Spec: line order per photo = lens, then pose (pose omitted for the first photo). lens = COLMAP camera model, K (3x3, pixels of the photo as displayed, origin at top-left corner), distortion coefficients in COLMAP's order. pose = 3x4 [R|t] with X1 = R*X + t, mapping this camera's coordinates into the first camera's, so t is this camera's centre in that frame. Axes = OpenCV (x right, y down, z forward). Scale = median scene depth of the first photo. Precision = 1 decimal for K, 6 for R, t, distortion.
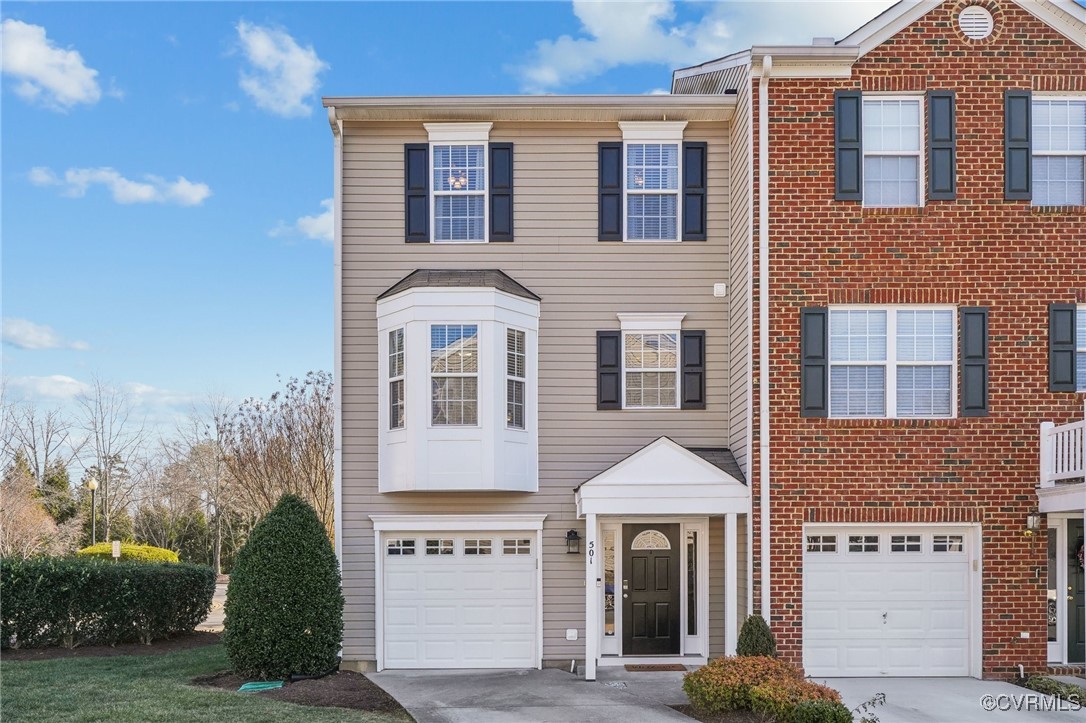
lens RADIAL K [[850.2, 0, 541.9], [0, 850.2, 351.5], [0, 0, 1]] dist [-0.000551, -0.005364]
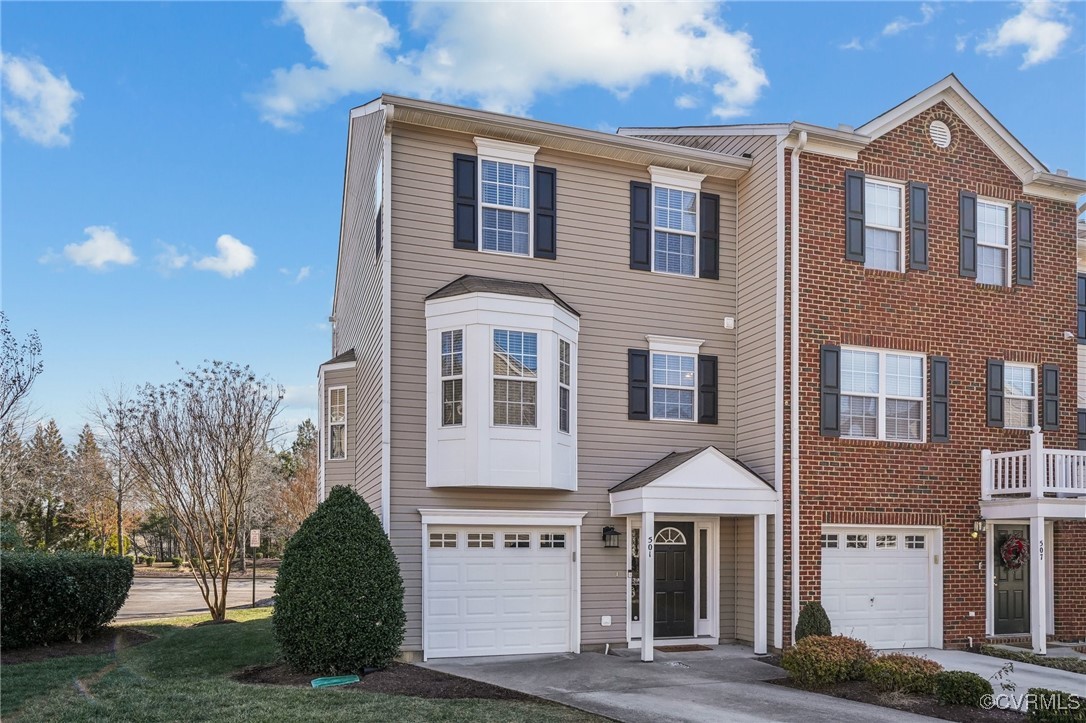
lens RADIAL K [[749.5, 0, 542.5], [0, 749.5, 371.3], [0, 0, 1]] dist [0.000716, 0.005550]
pose [[0.949184, 0.078640, 0.304738, -0.374040], [-0.079707, 0.996778, -0.008959, 0.025479], [-0.304461, -0.015786, 0.952394, 0.104143]]
